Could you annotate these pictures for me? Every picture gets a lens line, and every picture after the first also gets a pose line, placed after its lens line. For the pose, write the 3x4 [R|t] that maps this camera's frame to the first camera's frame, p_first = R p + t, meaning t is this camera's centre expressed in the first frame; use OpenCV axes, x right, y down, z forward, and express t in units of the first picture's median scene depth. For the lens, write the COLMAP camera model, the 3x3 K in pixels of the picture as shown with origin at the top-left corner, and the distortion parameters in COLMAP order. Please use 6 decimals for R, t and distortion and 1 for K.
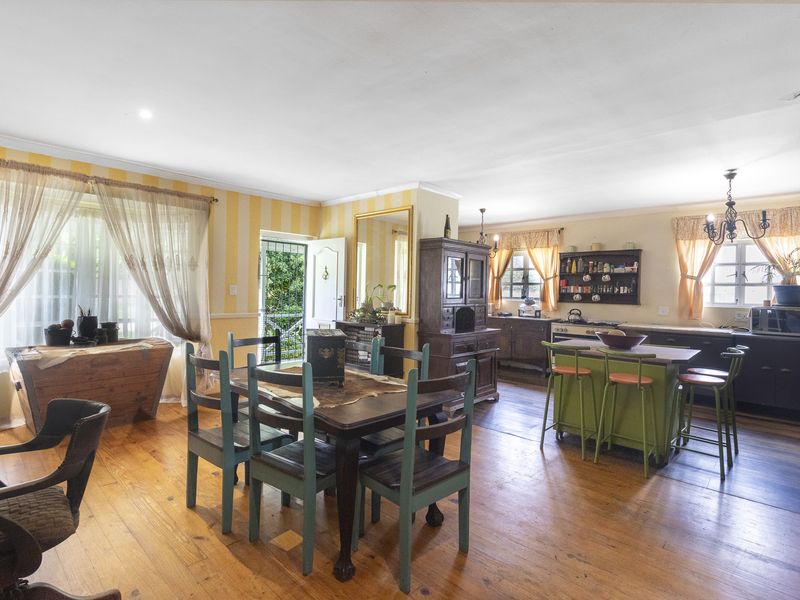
lens RADIAL K [[415.7, 0, 400.0], [0, 415.7, 300.0], [0, 0, 1]] dist [0.000085, 0.000078]
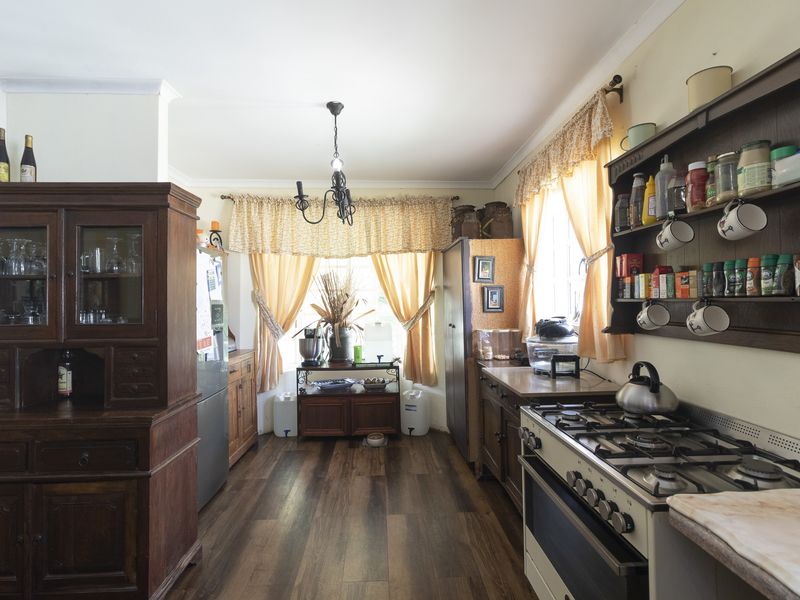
lens RADIAL K [[415.7, 0, 400.0], [0, 415.7, 300.0], [0, 0, 1]] dist [0.000085, 0.000078]
pose [[0.712143, -0.031283, -0.701337, 0.527390], [0.011486, 0.999392, -0.032914, -0.010614], [0.701941, 0.015383, 0.712069, 0.757058]]
